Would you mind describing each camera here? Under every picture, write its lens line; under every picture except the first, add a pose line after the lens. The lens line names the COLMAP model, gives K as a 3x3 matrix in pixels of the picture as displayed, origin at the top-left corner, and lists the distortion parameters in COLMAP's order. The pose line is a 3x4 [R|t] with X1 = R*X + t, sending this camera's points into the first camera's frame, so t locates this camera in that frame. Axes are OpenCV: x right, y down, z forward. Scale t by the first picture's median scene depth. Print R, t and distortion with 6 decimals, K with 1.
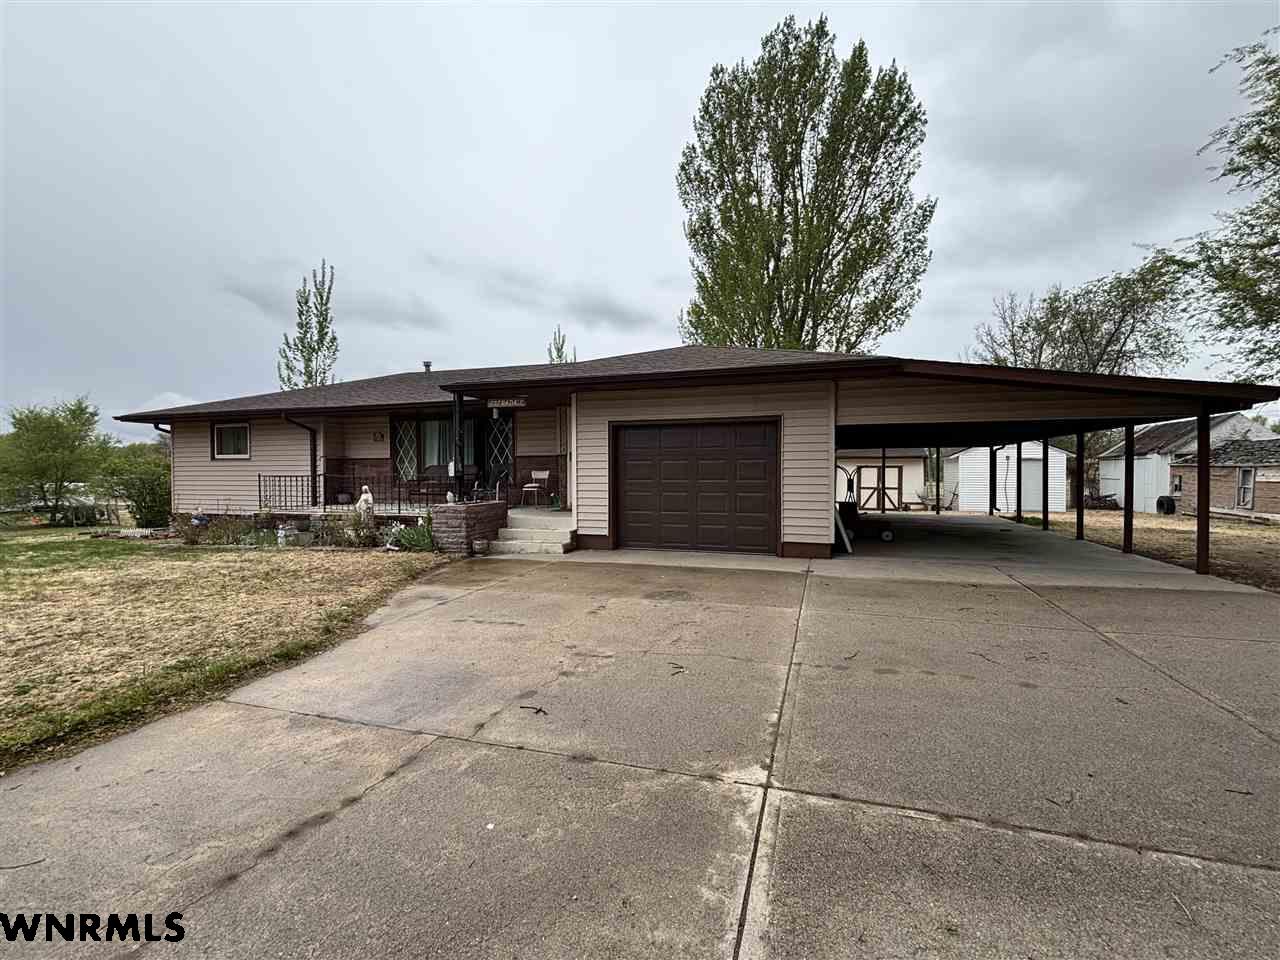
lens RADIAL K [[572.1, 0, 639.1], [0, 572.1, 479.6], [0, 0, 1]] dist [-0.000228, -0.000693]
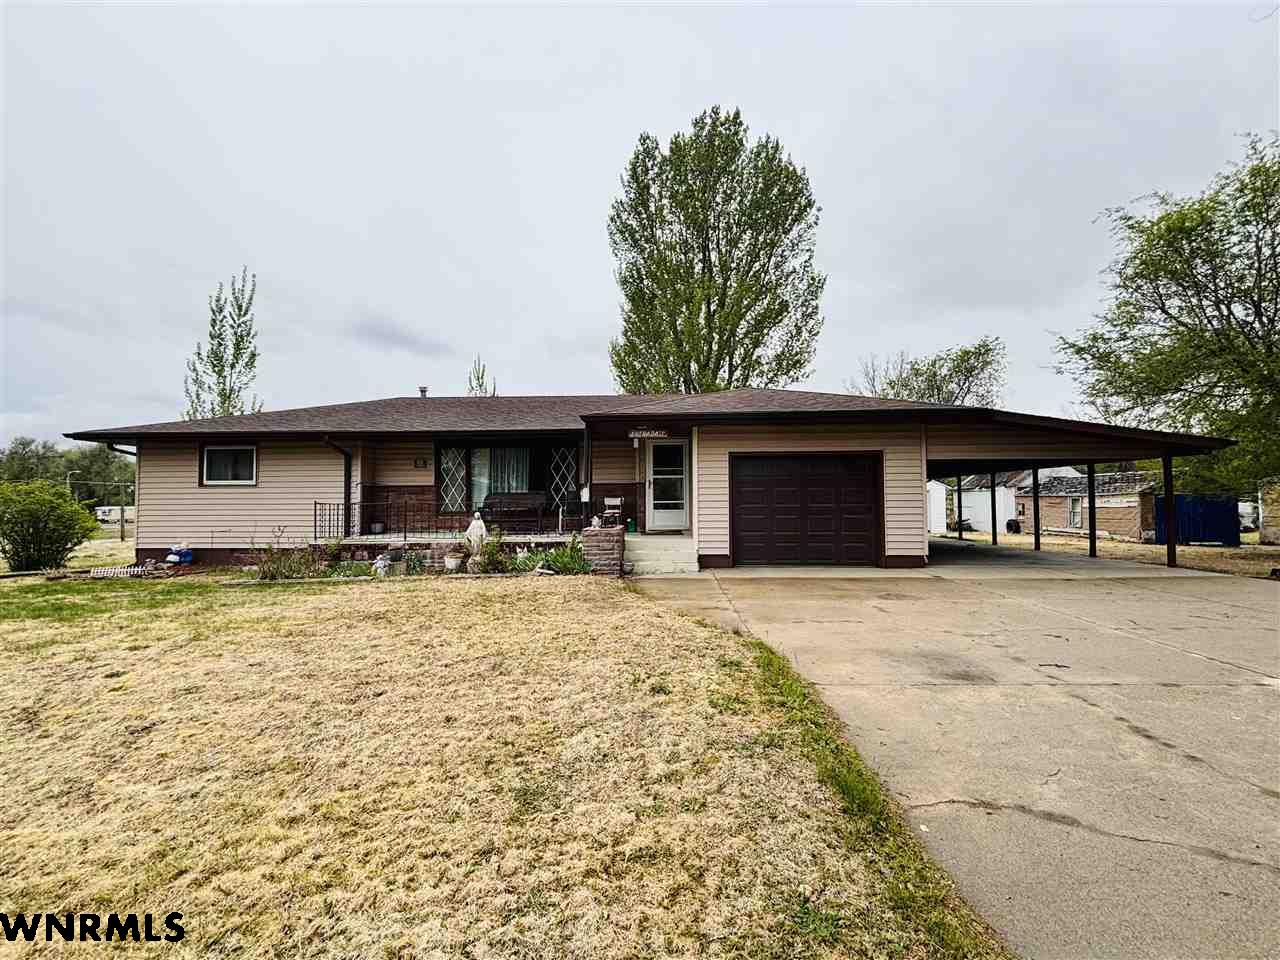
lens RADIAL K [[572.1, 0, 602.2], [0, 572.1, 485.1], [0, 0, 1]] dist [-0.000228, -0.000693]
pose [[0.961562, 0.007261, 0.274491, -0.400883], [0.006303, 0.998803, -0.048501, 0.009777], [-0.274514, 0.048367, 0.960366, -0.003686]]
